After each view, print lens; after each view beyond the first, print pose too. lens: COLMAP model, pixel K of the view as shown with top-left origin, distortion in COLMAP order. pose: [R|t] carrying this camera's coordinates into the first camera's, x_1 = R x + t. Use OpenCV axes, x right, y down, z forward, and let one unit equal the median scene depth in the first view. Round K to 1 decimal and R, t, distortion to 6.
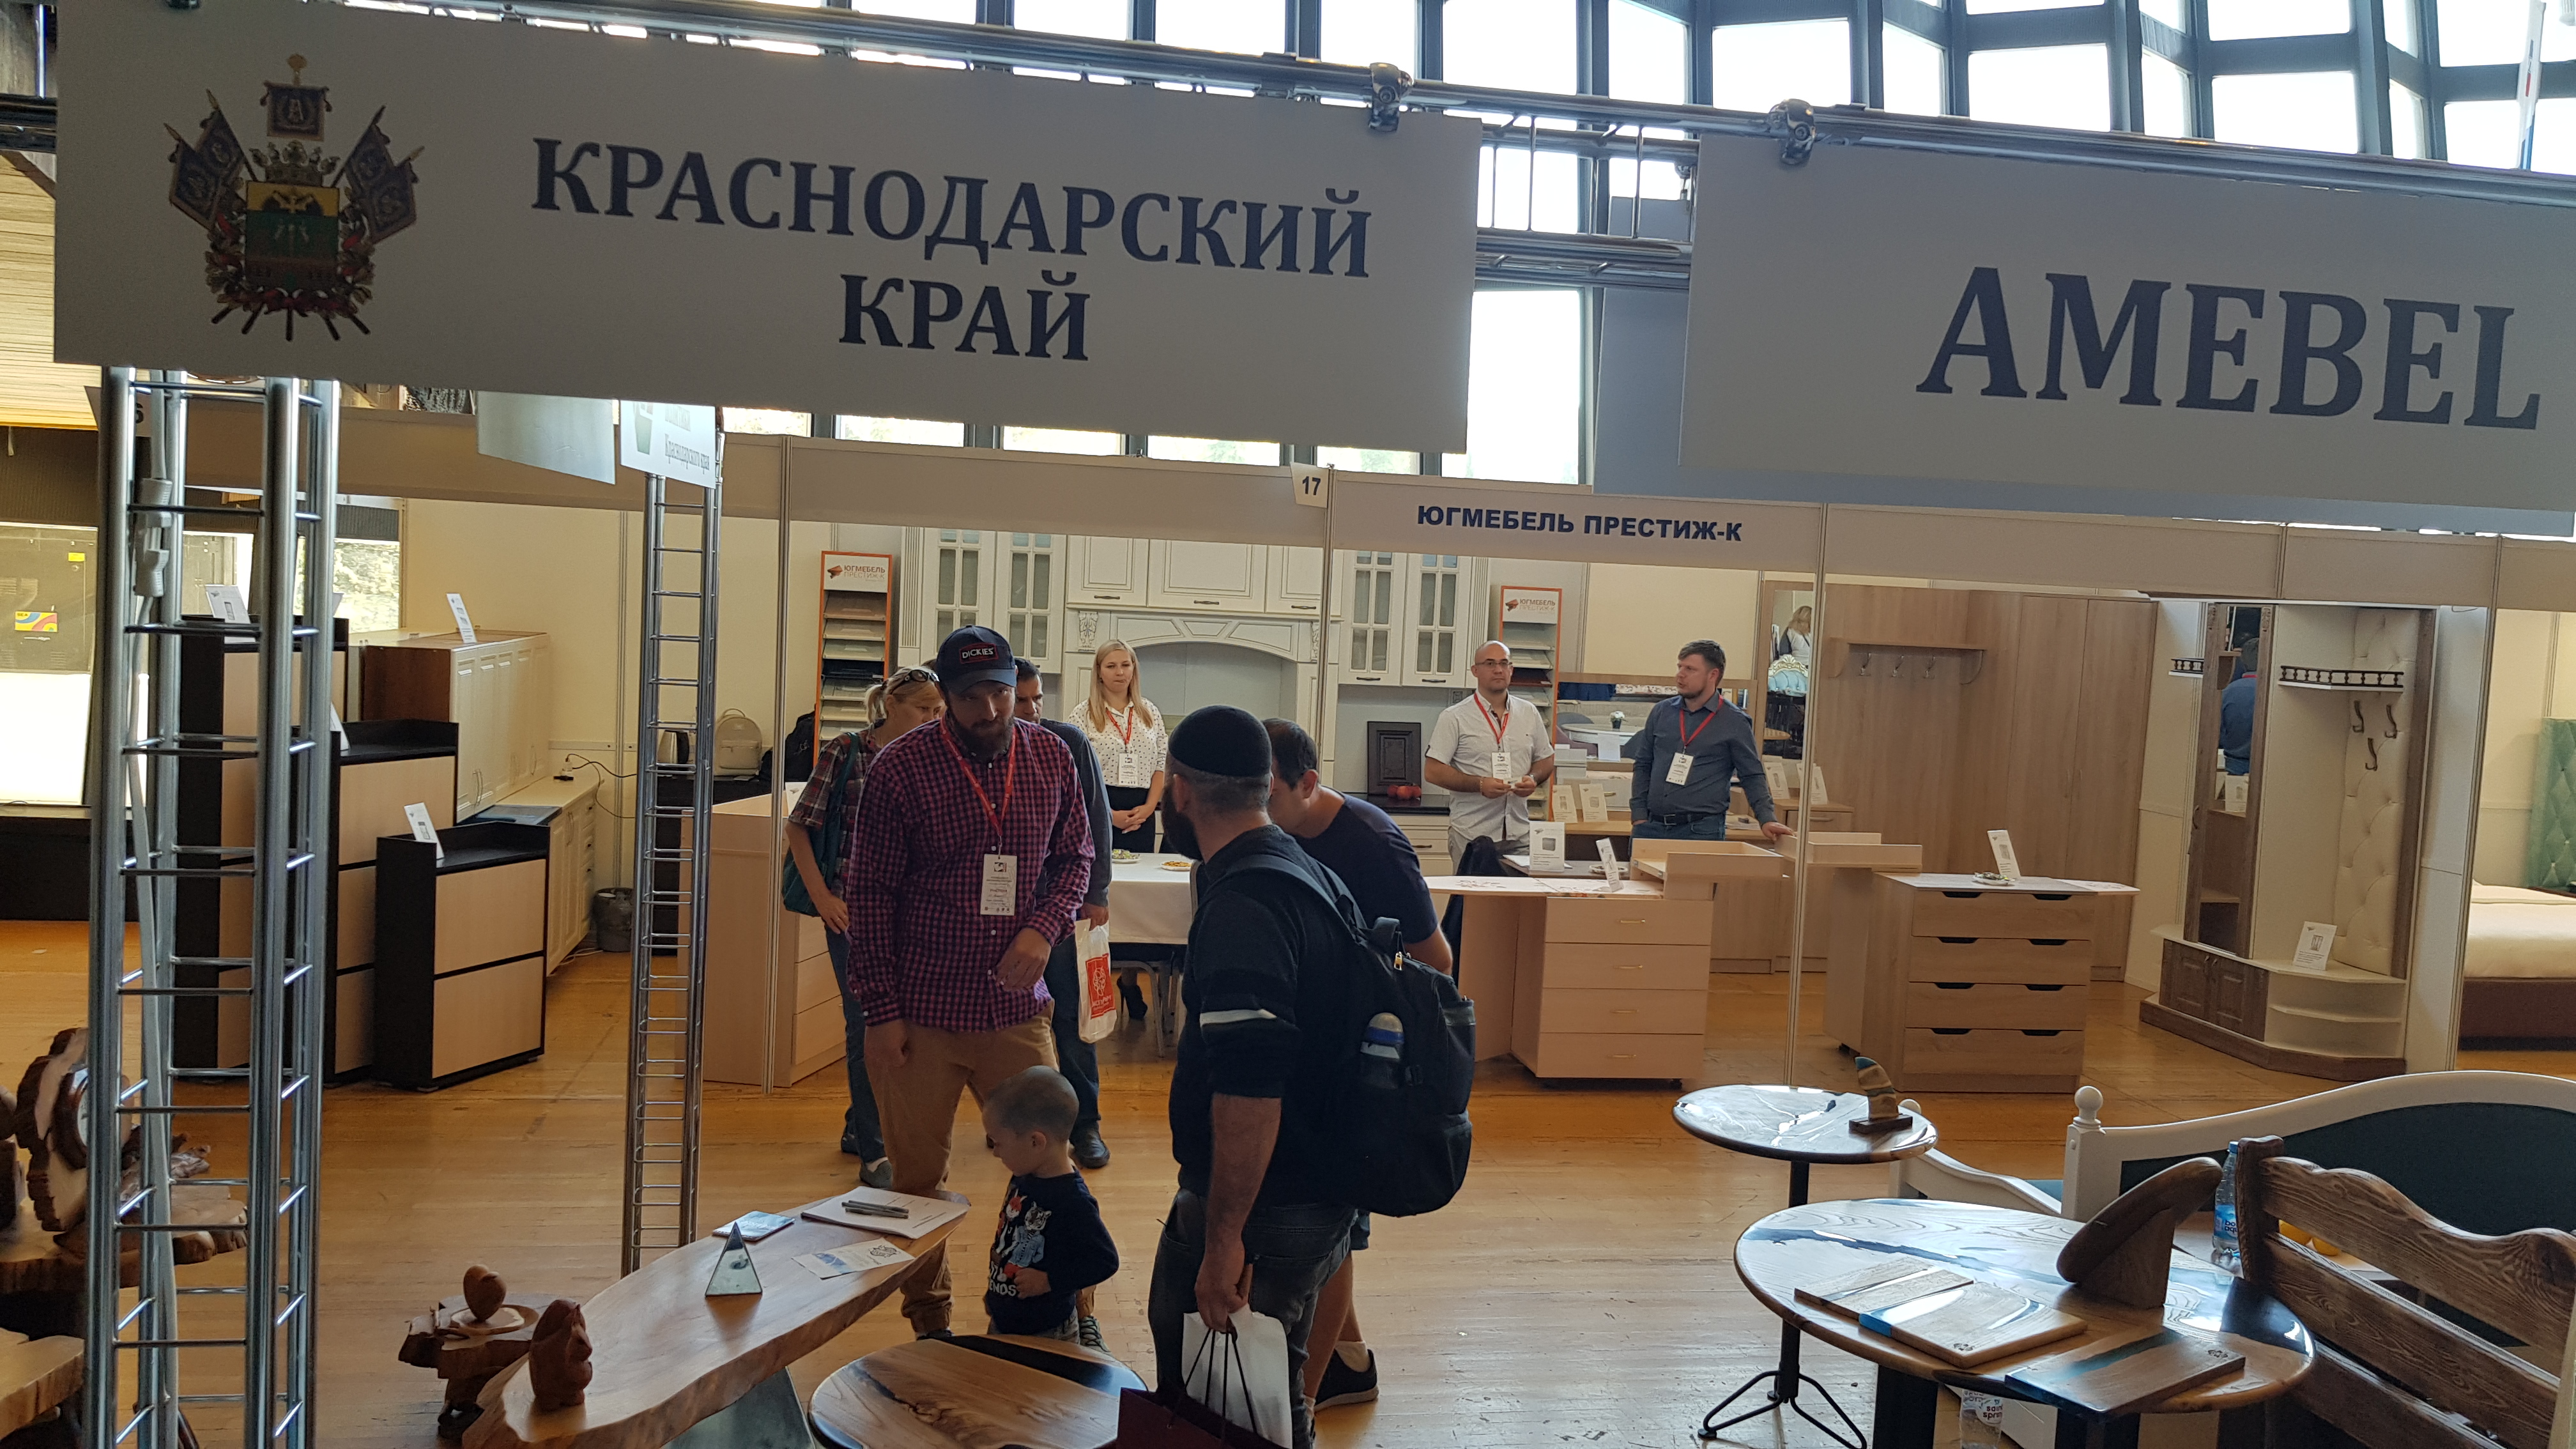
lens RADIAL K [[2047.2, 0, 1279.3], [0, 2047.2, 728.0], [0, 0, 1]] dist [0.010555, -0.008559]
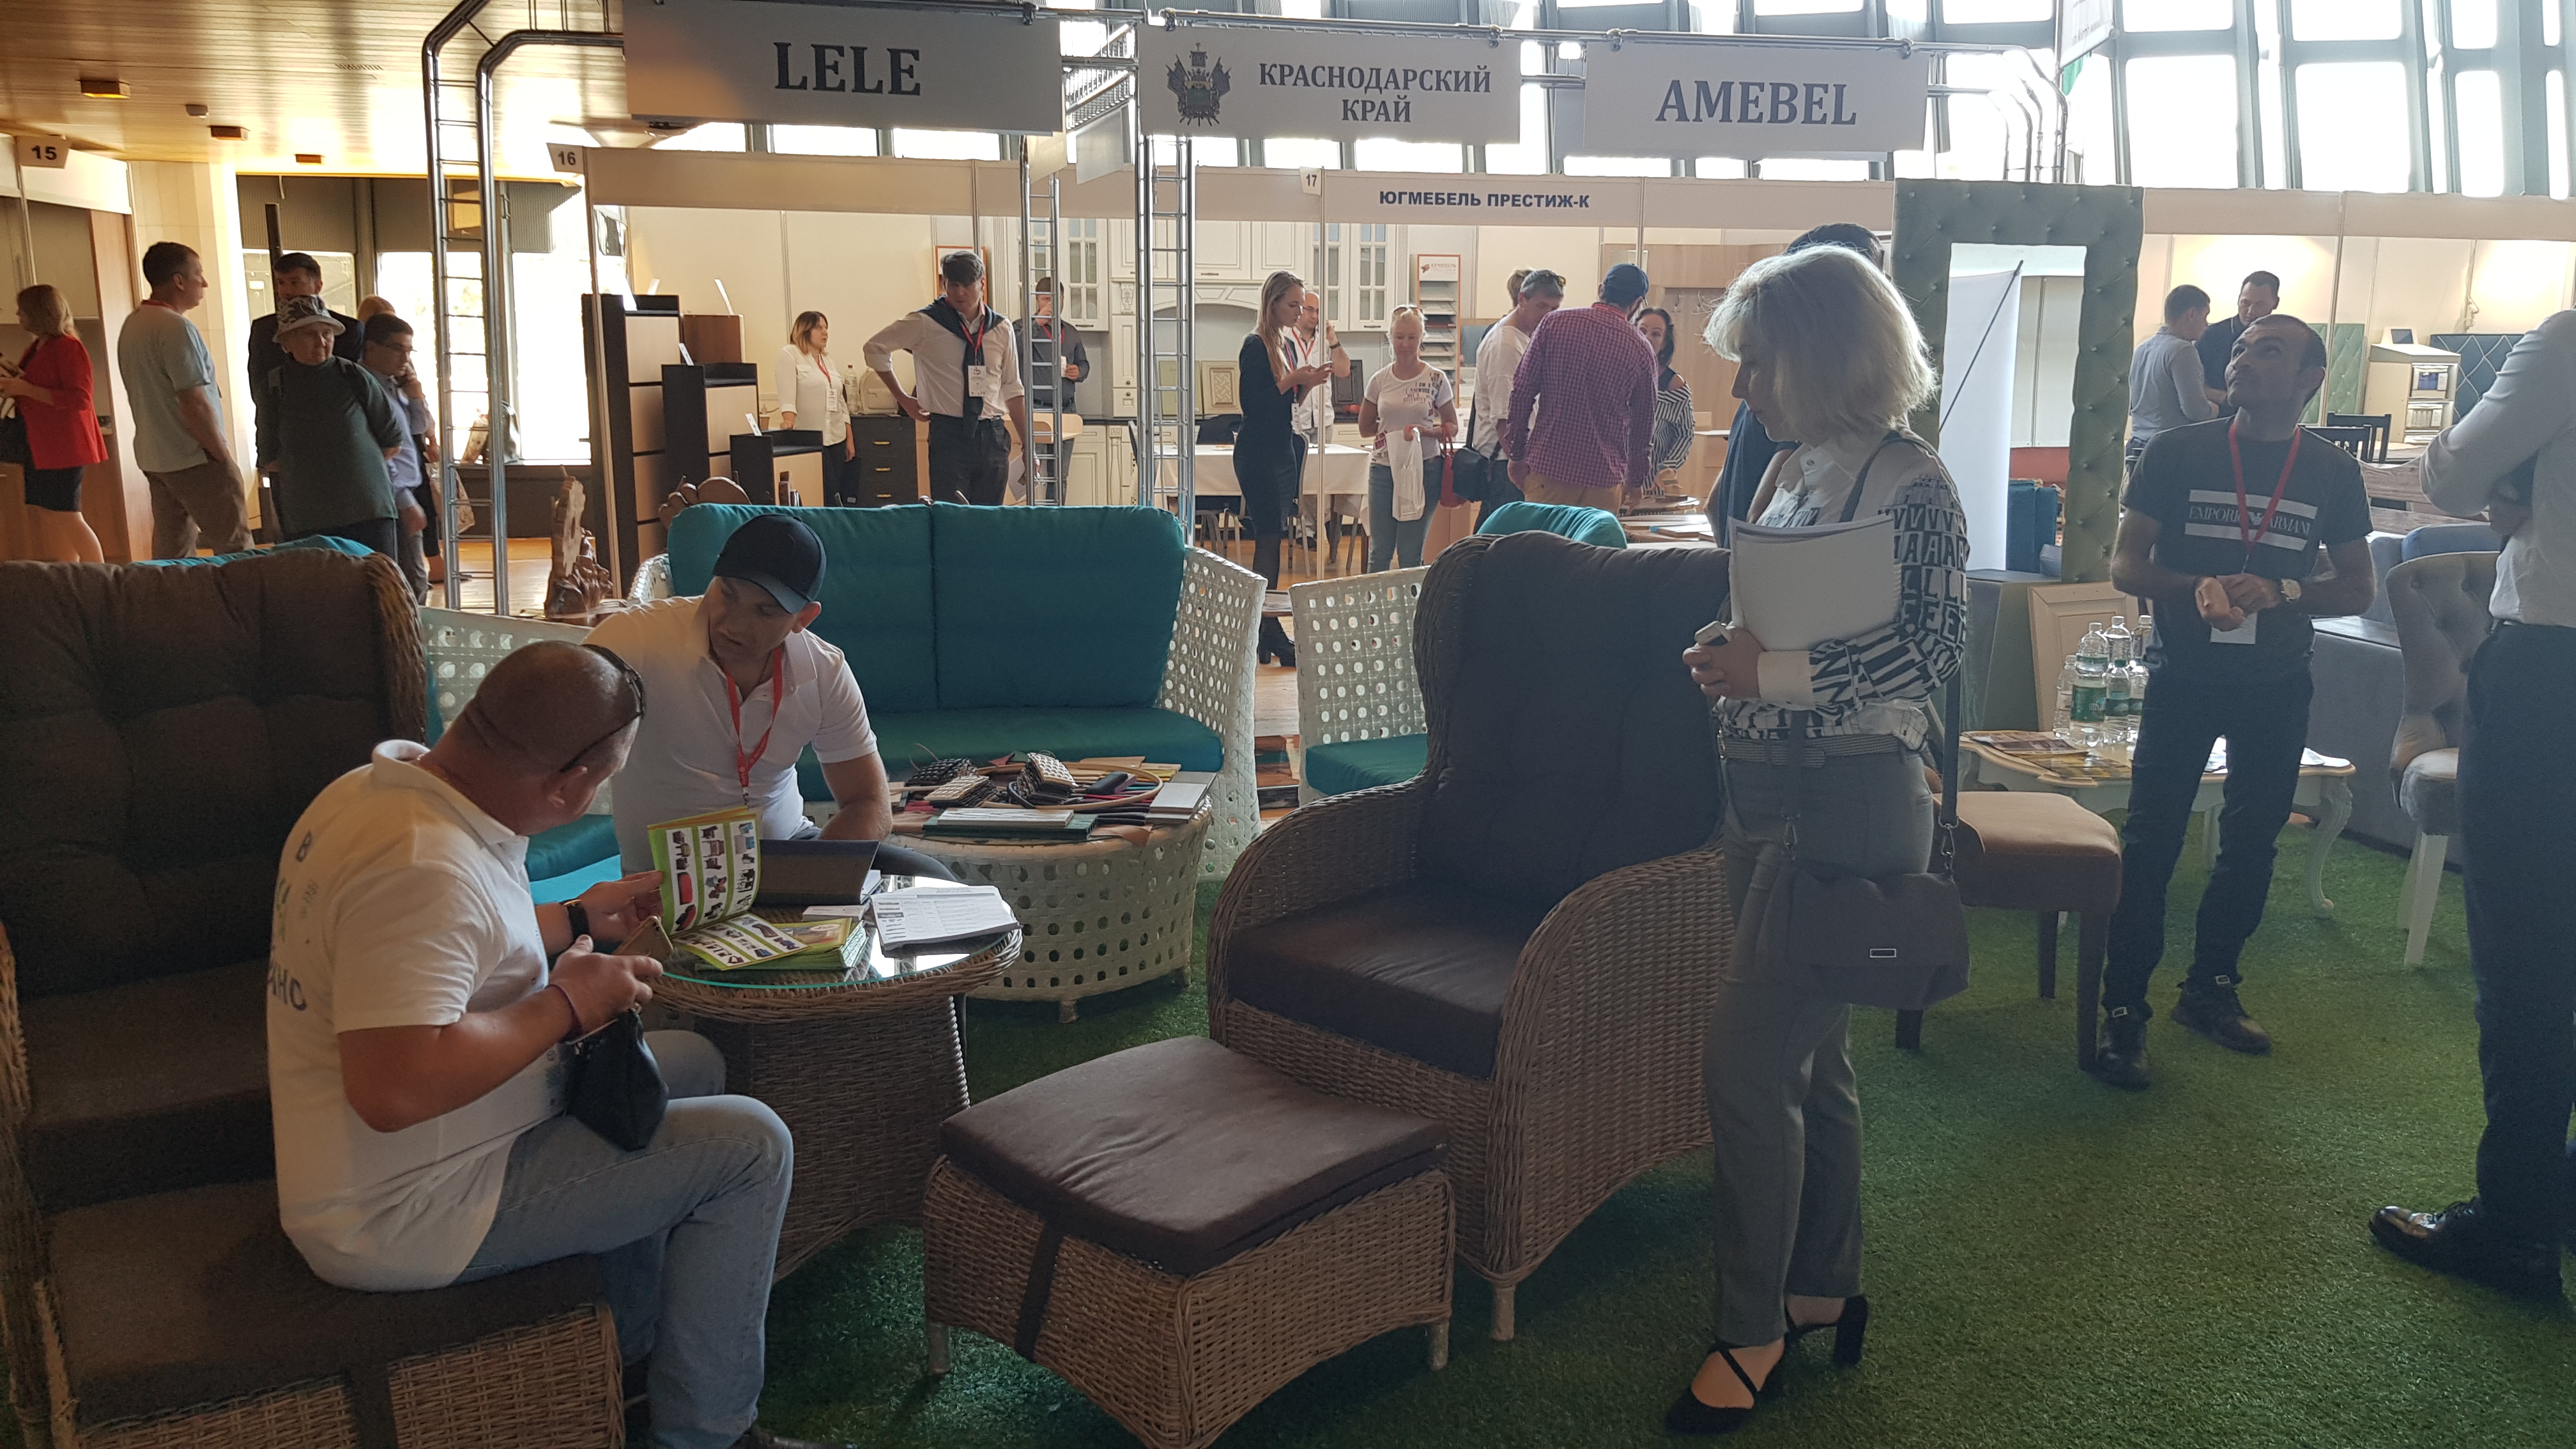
lens RADIAL K [[2047.2, 0, 1298.2], [0, 2047.2, 730.7], [0, 0, 1]] dist [0.010555, -0.008559]
pose [[0.995109, -0.061927, 0.076962, -0.528951], [0.050983, 0.989282, 0.136828, 0.299968], [-0.084610, -0.132235, 0.987601, -2.154426]]
